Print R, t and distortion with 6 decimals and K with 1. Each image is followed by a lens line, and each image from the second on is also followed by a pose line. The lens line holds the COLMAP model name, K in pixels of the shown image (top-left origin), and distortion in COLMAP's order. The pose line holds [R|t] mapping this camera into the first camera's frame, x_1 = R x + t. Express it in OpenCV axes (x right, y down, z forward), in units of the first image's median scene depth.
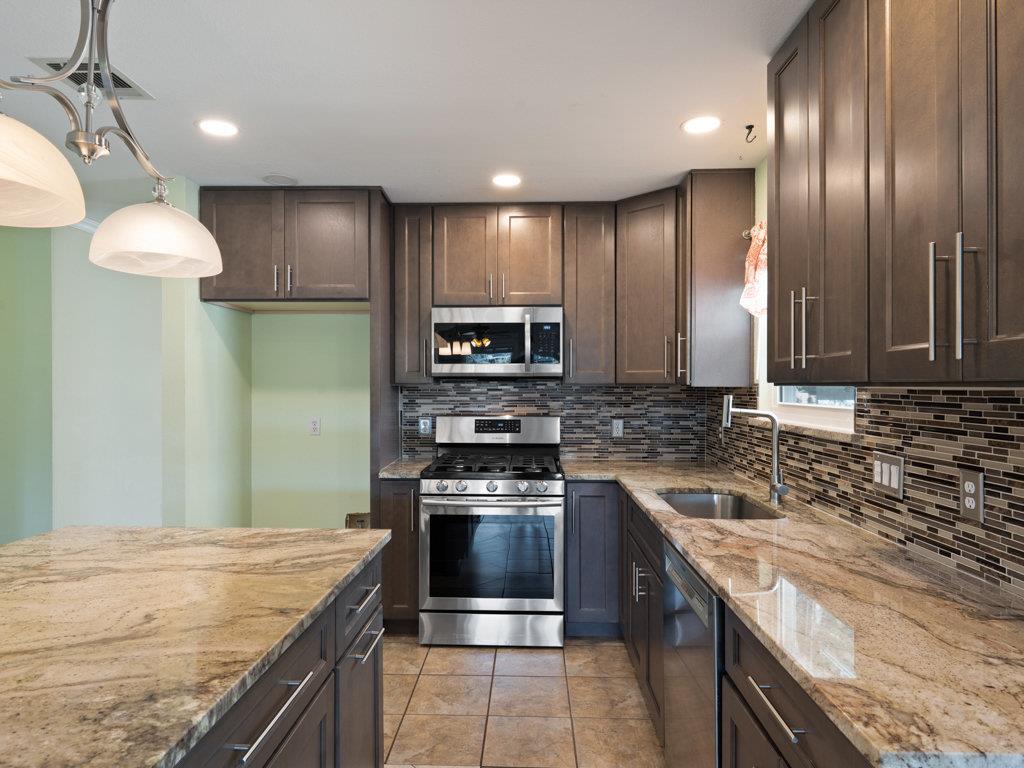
lens RADIAL K [[616.2, 0, 516.0], [0, 616.2, 385.2], [0, 0, 1]] dist [0.001094, -0.000394]
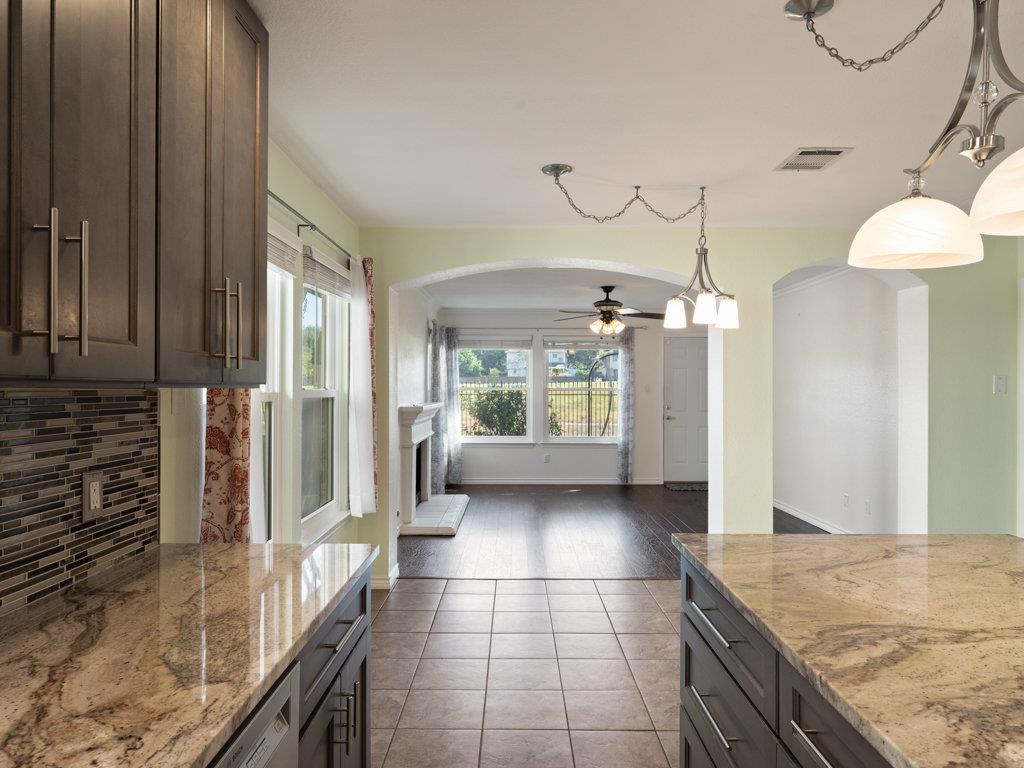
lens RADIAL K [[660.8, 0, 513.8], [0, 660.8, 385.9], [0, 0, 1]] dist [-0.009662, -0.002651]
pose [[-0.999743, -0.004827, -0.022157, 0.034642], [-0.004689, 0.999969, -0.006255, 0.001745], [0.022186, -0.006149, -0.999735, 0.871860]]
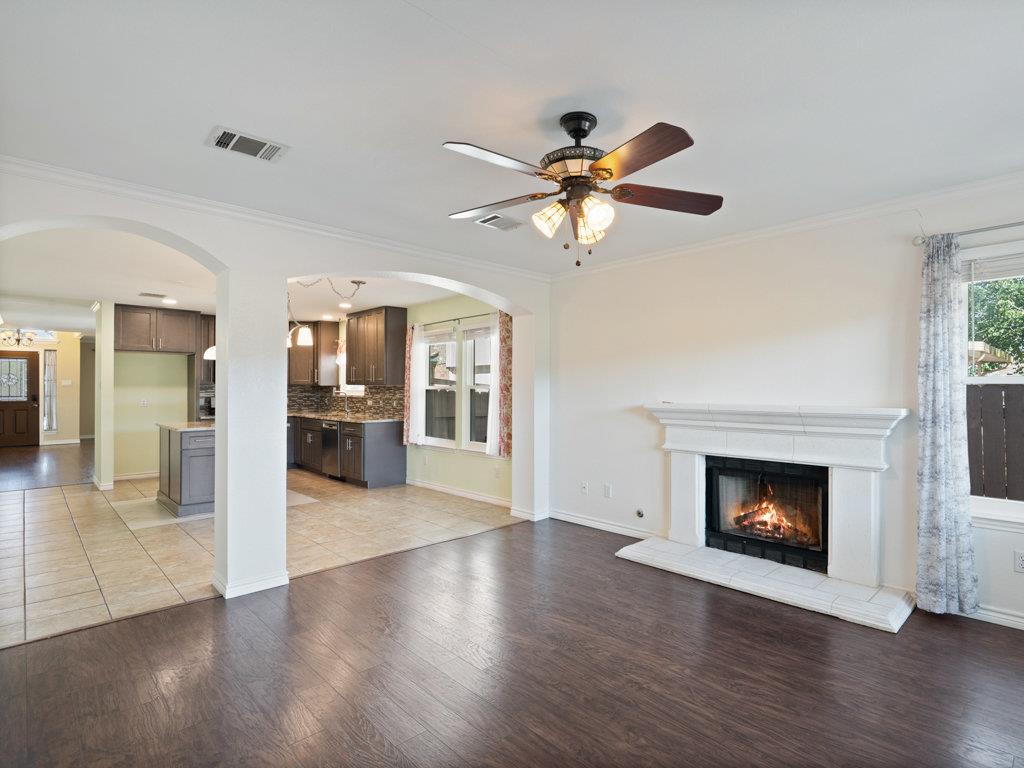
lens RADIAL K [[528.7, 0, 558.2], [0, 528.7, 384.4], [0, 0, 1]] dist [0.007290, -0.010401]
pose [[0.688048, 0.002795, 0.725659, -0.861316], [0.000276, 0.999991, -0.004114, 0.008886], [-0.725665, 0.003031, 0.688042, -1.804190]]
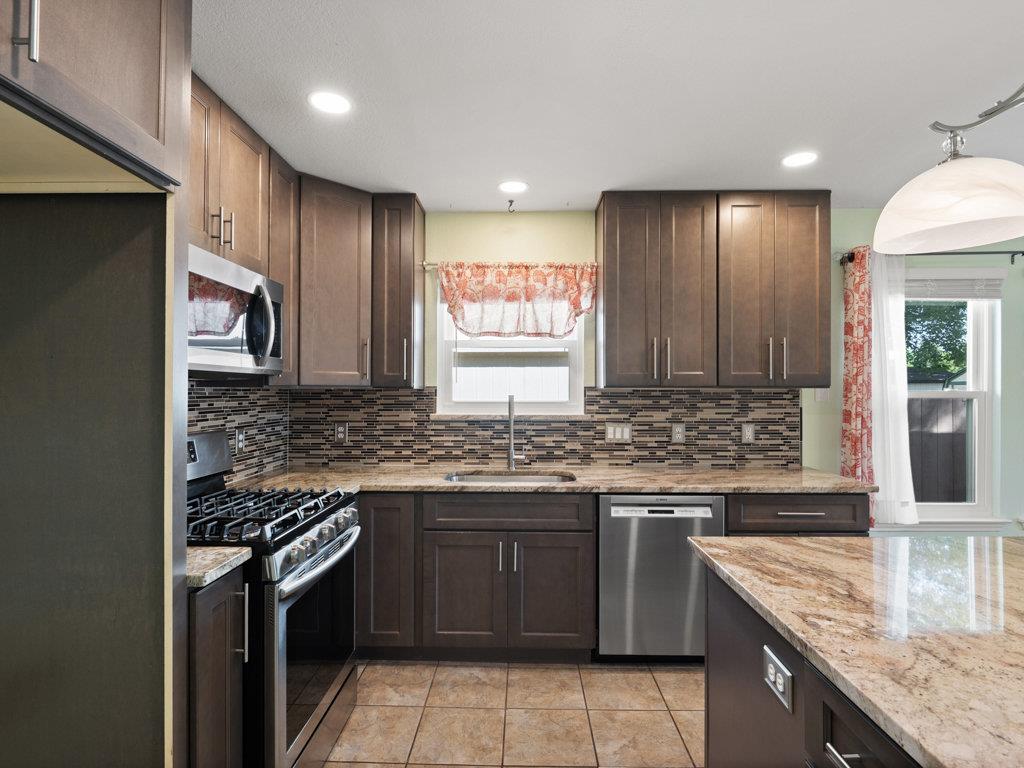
lens RADIAL K [[528.7, 0, 510.5], [0, 528.7, 388.5], [0, 0, 1]] dist [0.007290, -0.010401]
pose [[-0.003644, 0.000018, 0.999993, -0.642271], [-0.000035, 1.000000, -0.000018, 0.001720], [-0.999993, -0.000035, -0.003644, 0.801365]]
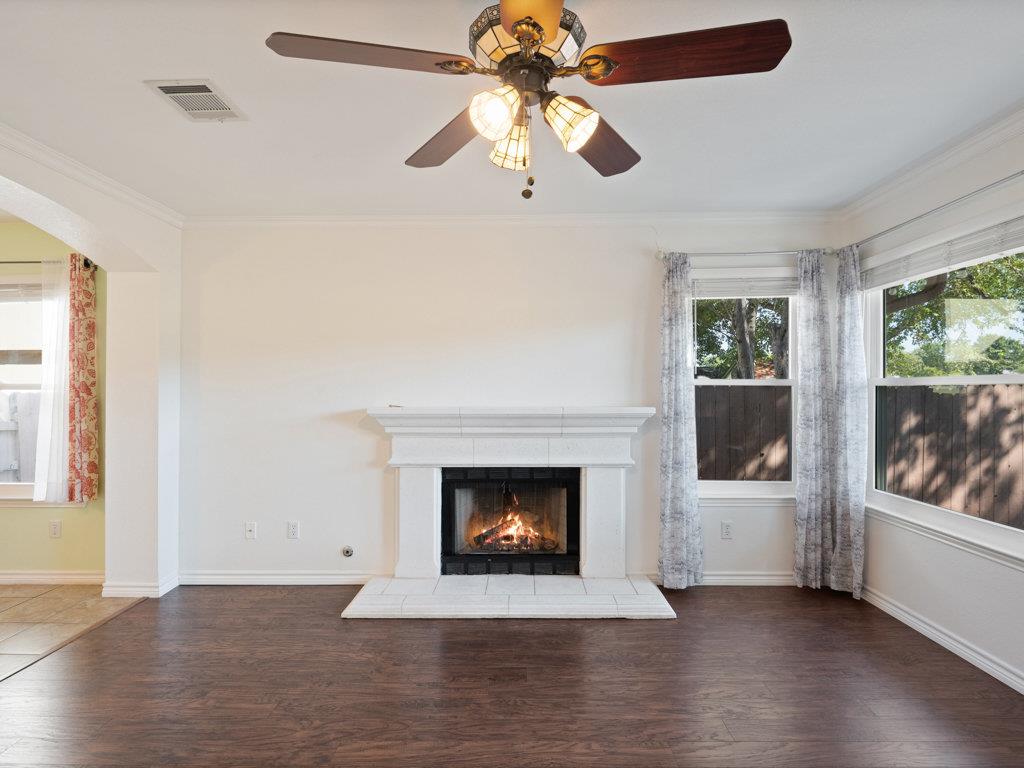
lens RADIAL K [[538.2, 0, 506.4], [0, 538.2, 381.8], [0, 0, 1]] dist [-0.003829, -0.002647]
pose [[-0.007951, 0.011771, 0.999899, -0.792637], [-0.002050, 0.999928, -0.011788, 0.012097], [-0.999966, -0.002143, -0.007926, -1.300669]]
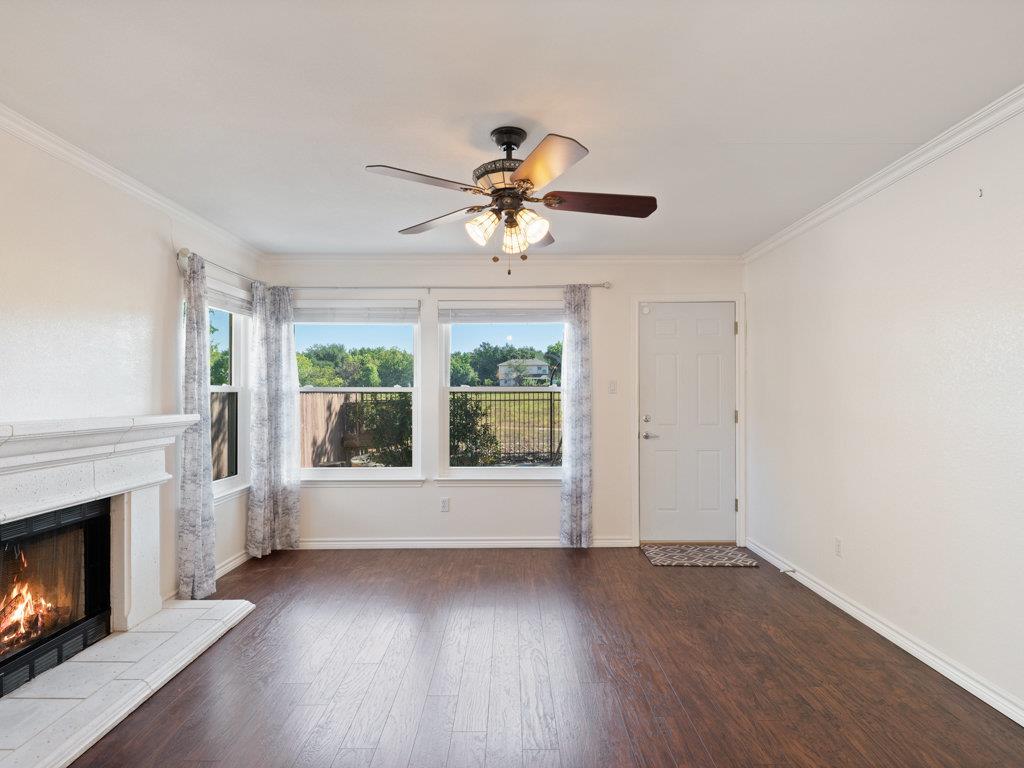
lens RADIAL K [[528.7, 0, 509.9], [0, 528.7, 397.9], [0, 0, 1]] dist [0.007290, -0.010401]
pose [[-0.999743, 0.001217, -0.022640, -0.311045], [0.001190, 0.999999, 0.001184, 0.018379], [0.022642, 0.001156, -0.999743, -0.605761]]
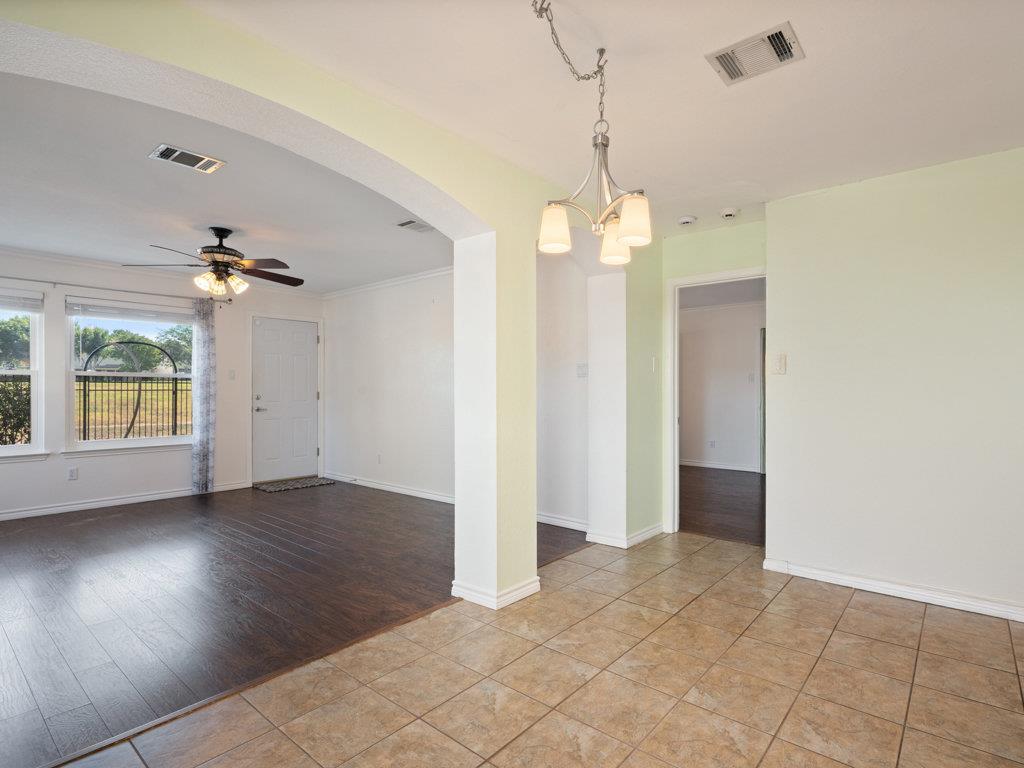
lens RADIAL K [[528.7, 0, 547.9], [0, 528.7, 388.4], [0, 0, 1]] dist [0.007290, -0.010401]
pose [[-0.608904, -0.003426, -0.793237, 0.216468], [0.002401, 0.999978, -0.006163, 0.055959], [0.793241, -0.005657, -0.608882, 0.101883]]
